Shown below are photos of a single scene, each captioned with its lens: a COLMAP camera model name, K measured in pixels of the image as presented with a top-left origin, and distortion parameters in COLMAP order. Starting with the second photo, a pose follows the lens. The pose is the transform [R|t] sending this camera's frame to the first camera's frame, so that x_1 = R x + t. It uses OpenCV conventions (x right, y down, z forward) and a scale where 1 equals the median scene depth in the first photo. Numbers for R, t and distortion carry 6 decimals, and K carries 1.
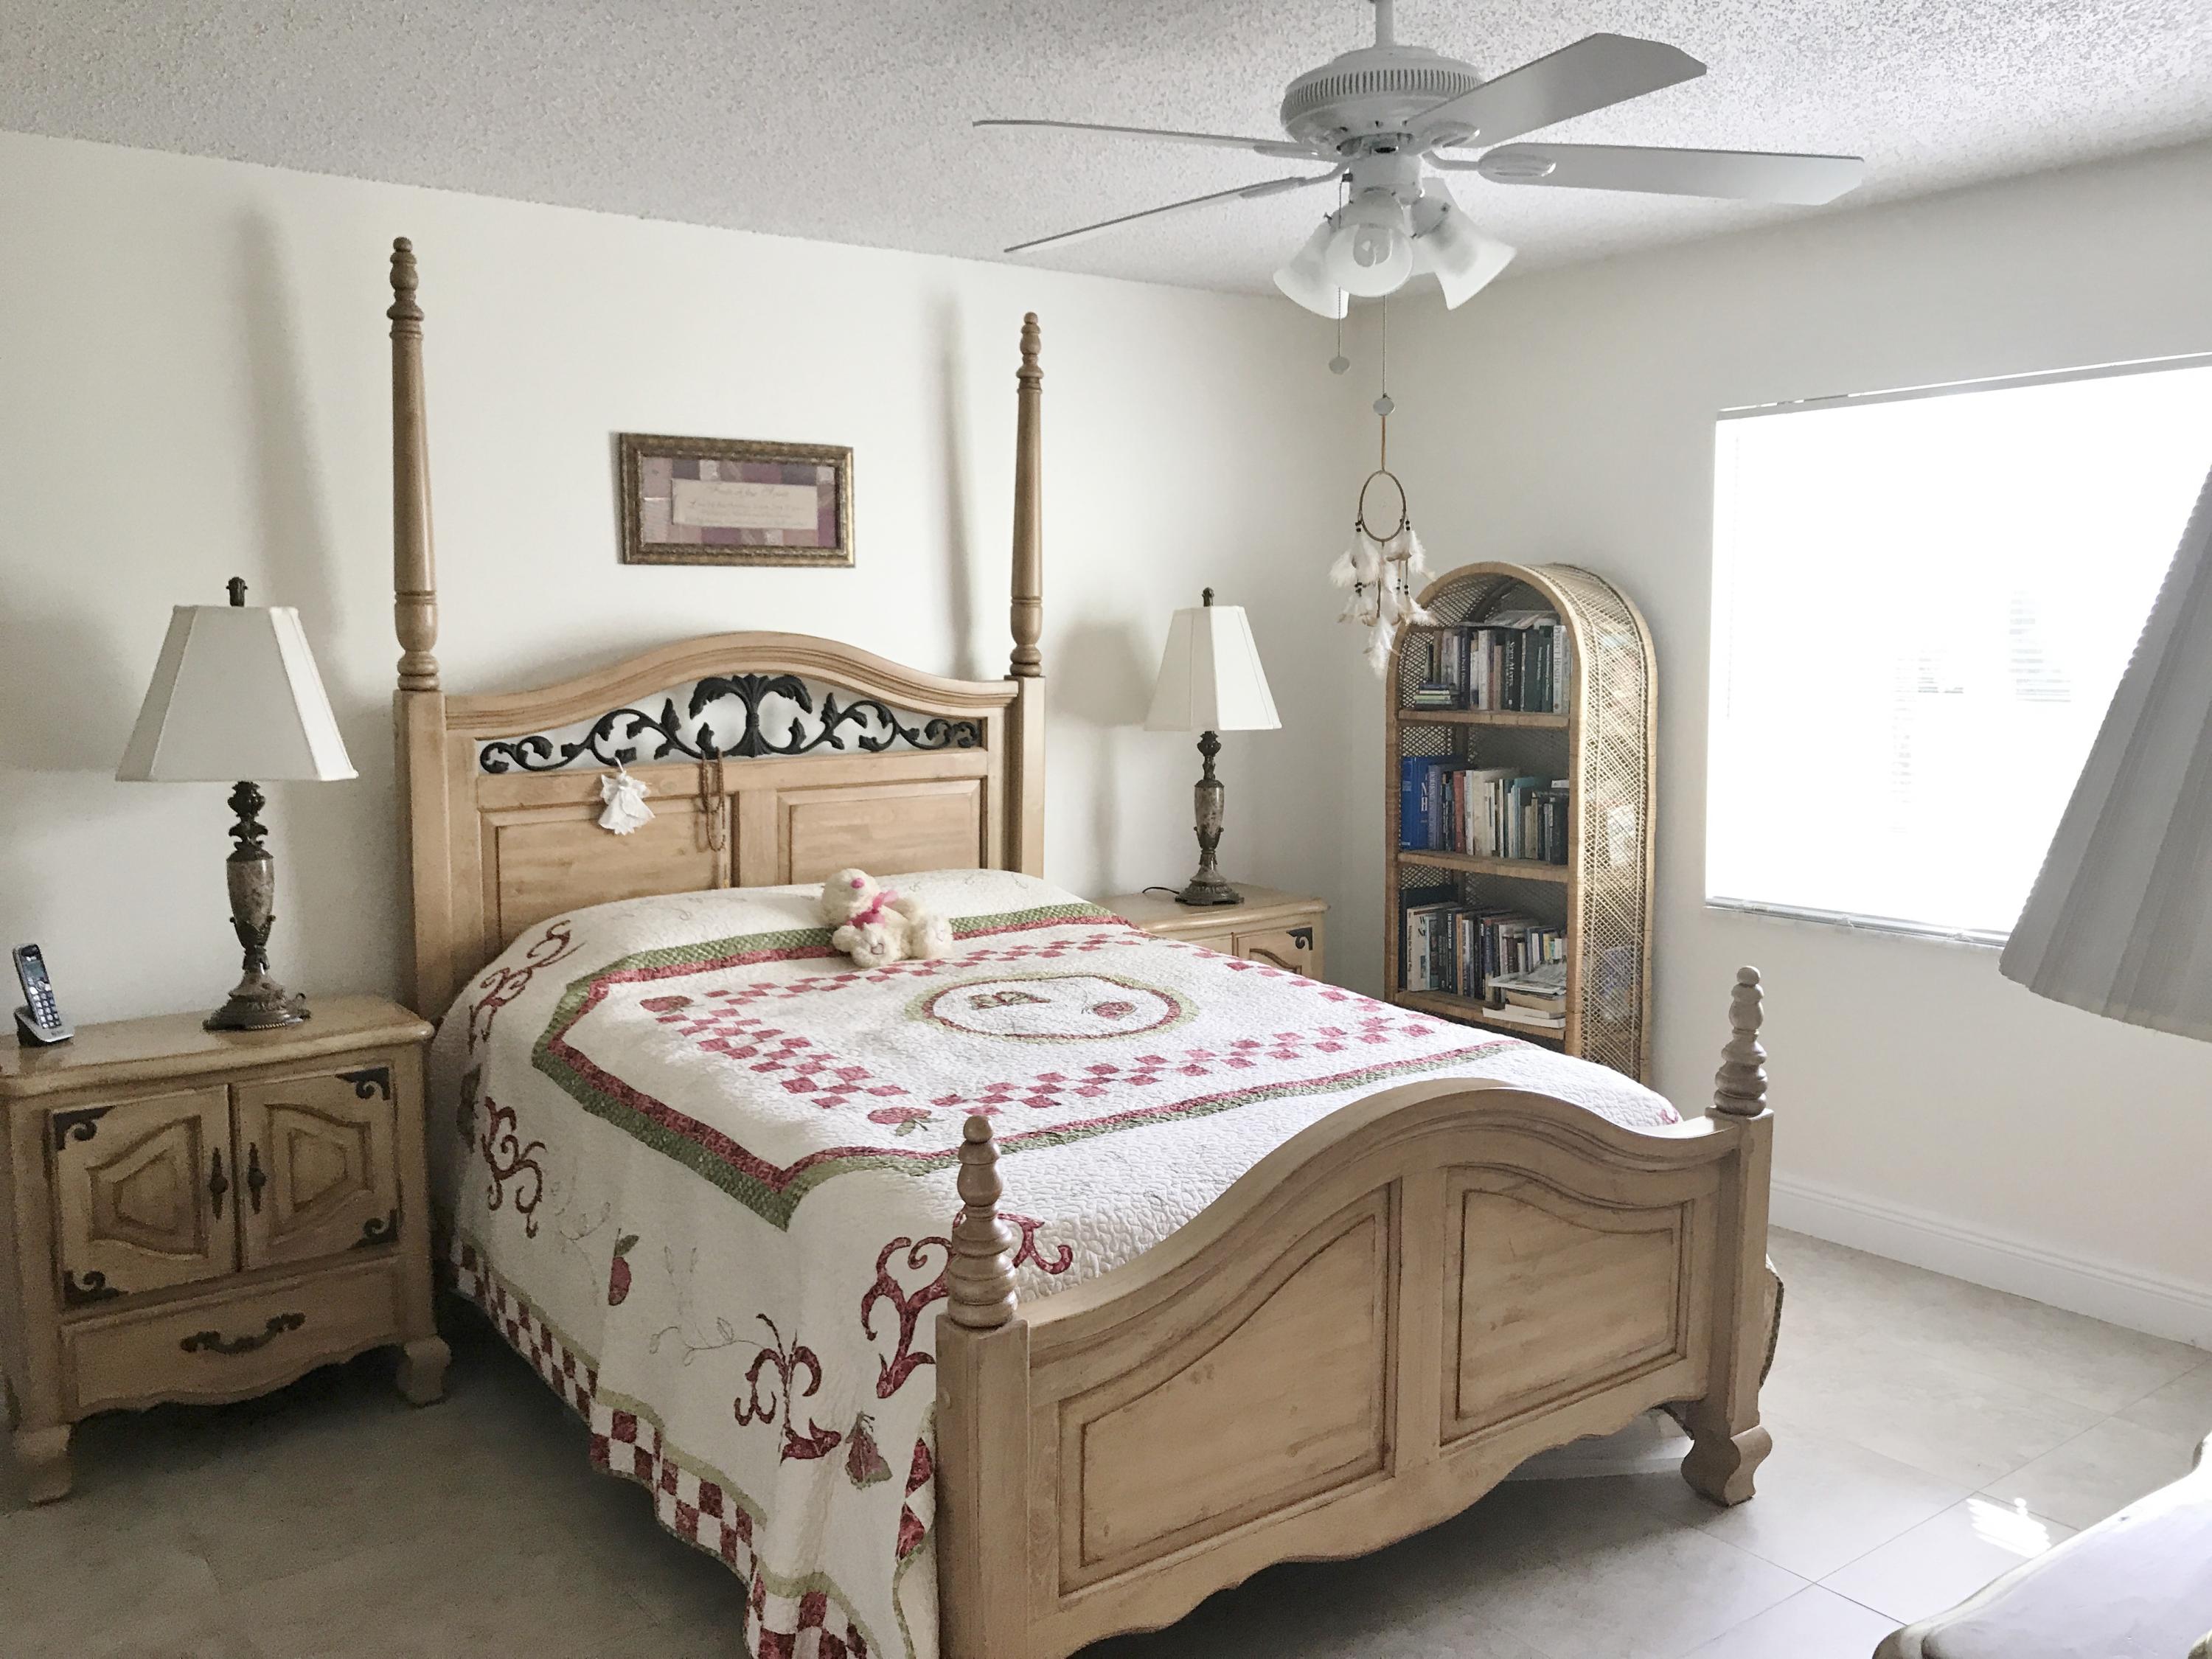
lens RADIAL K [[1828.1, 0, 1106.0], [0, 1828.1, 829.5], [0, 0, 1]] dist [0.063876, 0.002676]
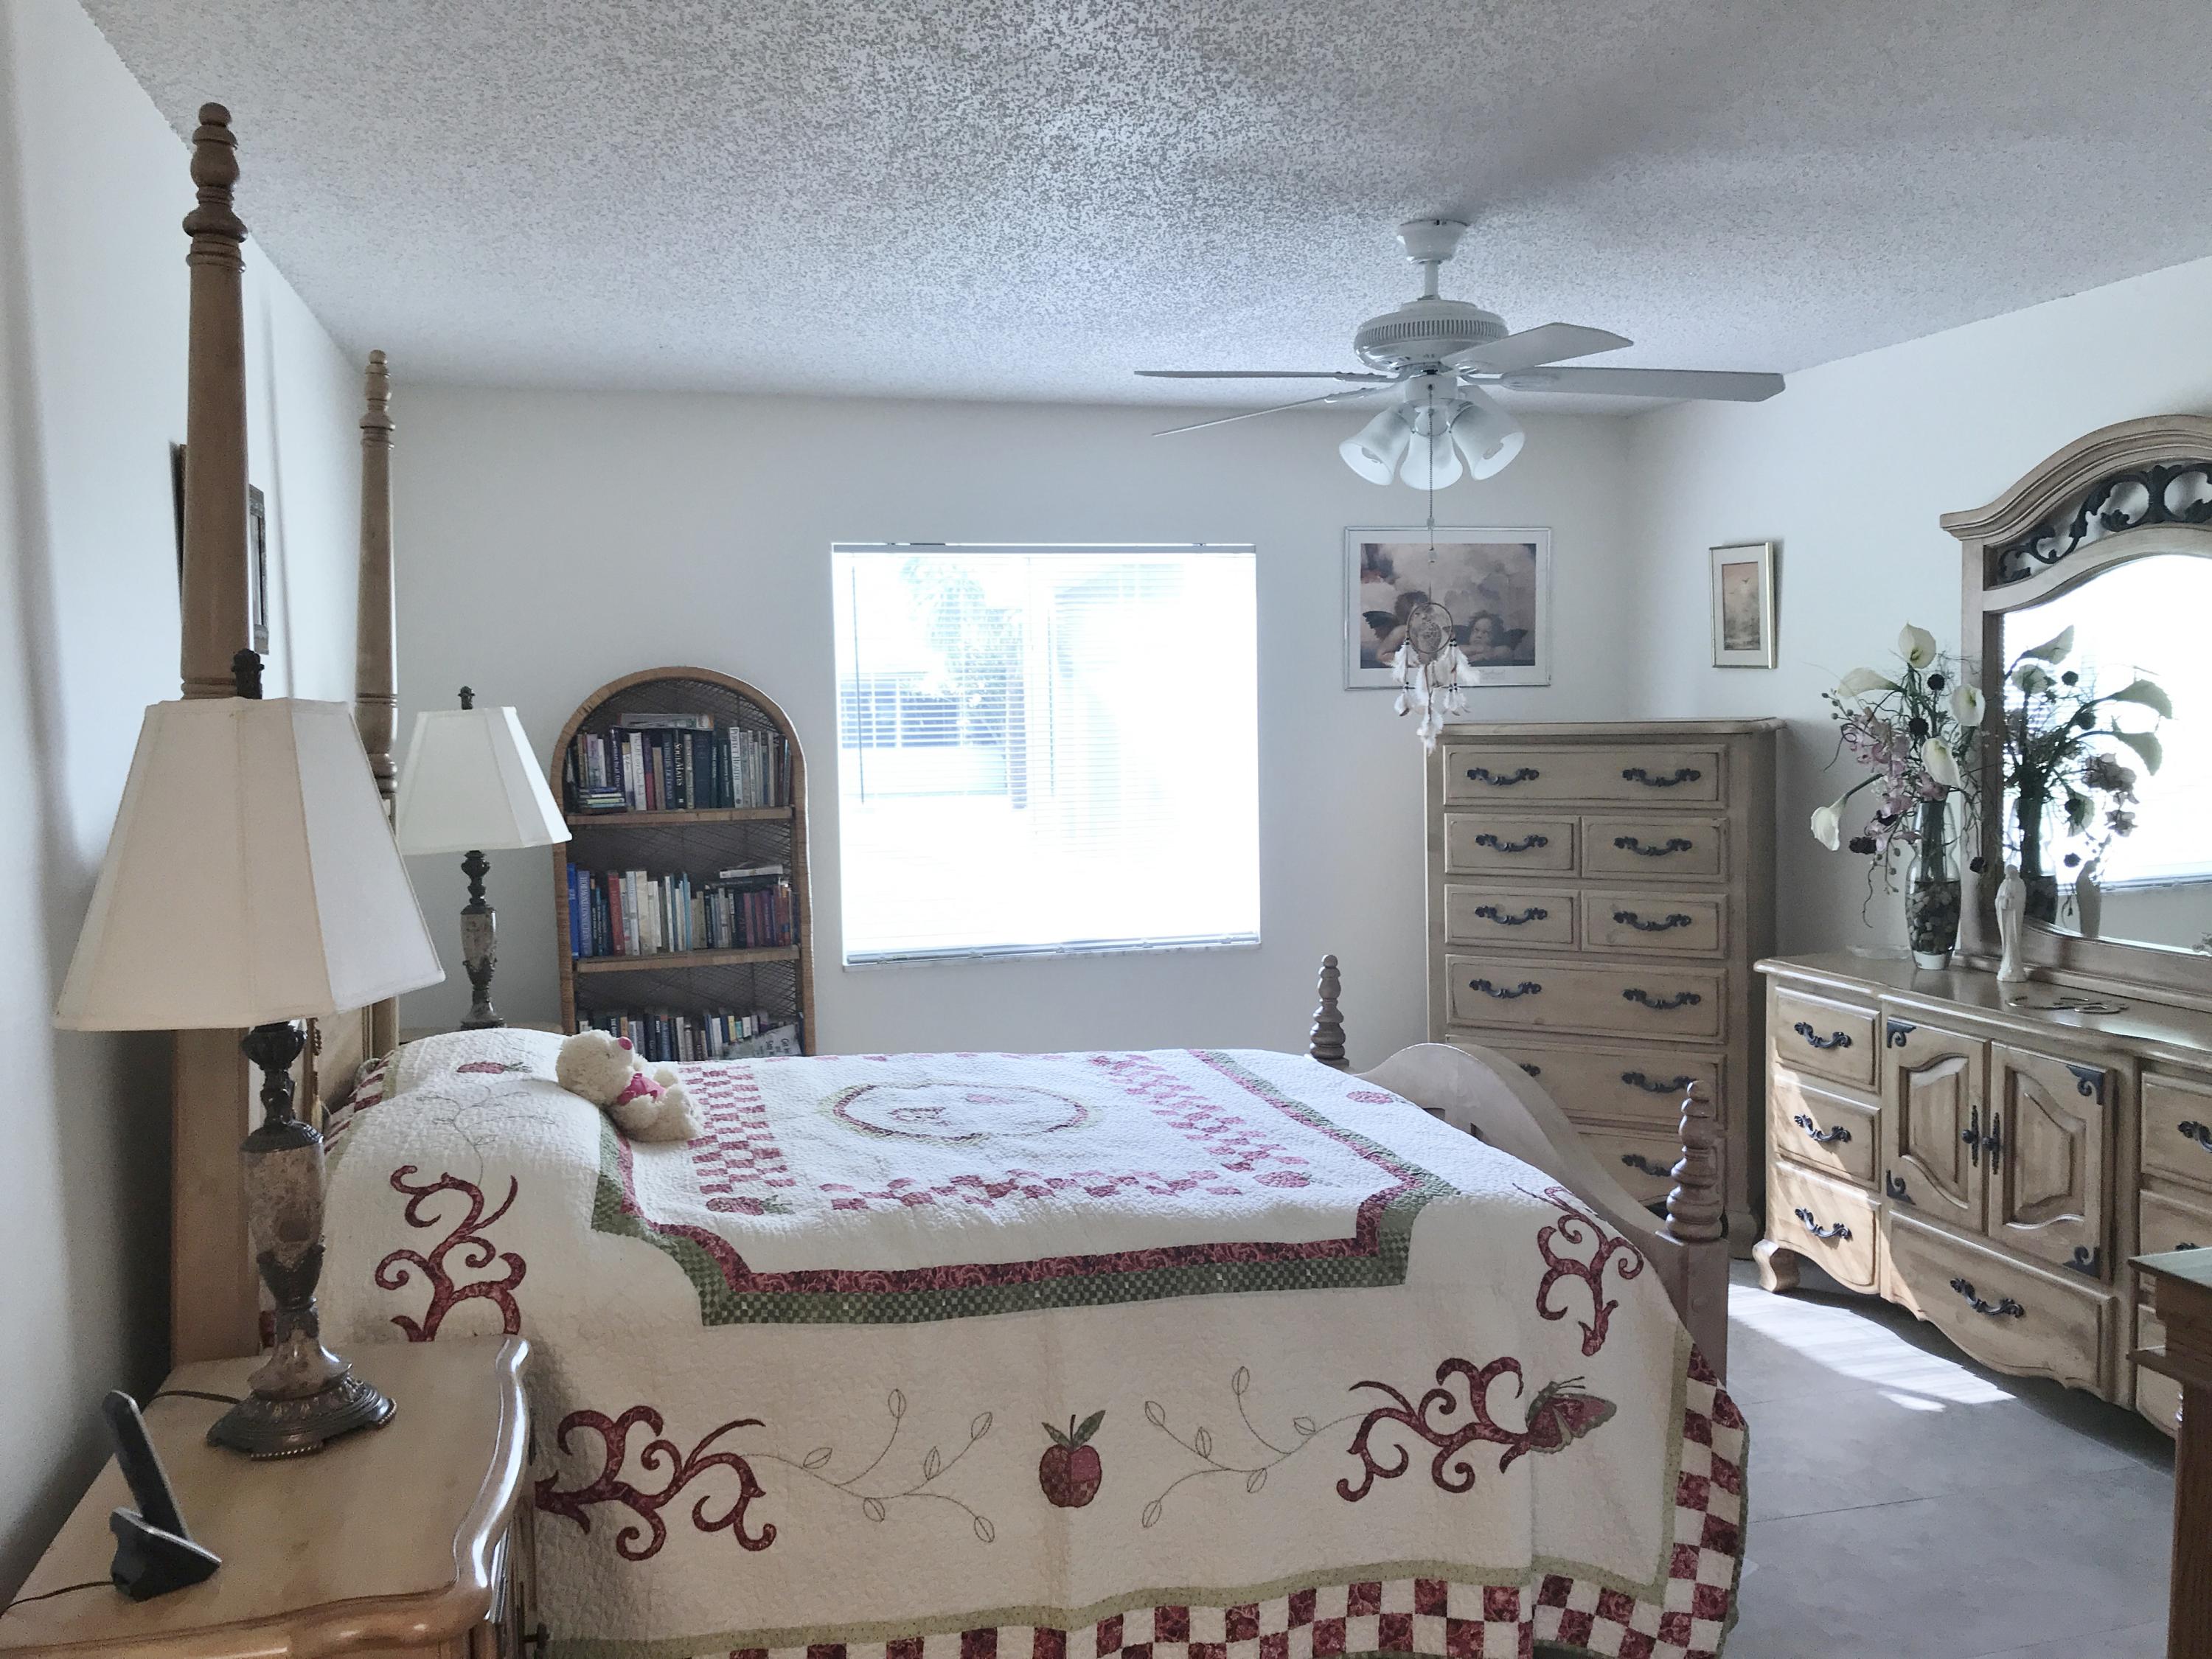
lens RADIAL K [[1778.9, 0, 1102.8], [0, 1778.9, 855.8], [0, 0, 1]] dist [0.005386, 0.000316]
pose [[0.377111, -0.075812, 0.923060, -0.810911], [0.121390, 0.992093, 0.031889, -0.054094], [-0.918179, 0.100024, 0.383332, 0.518896]]
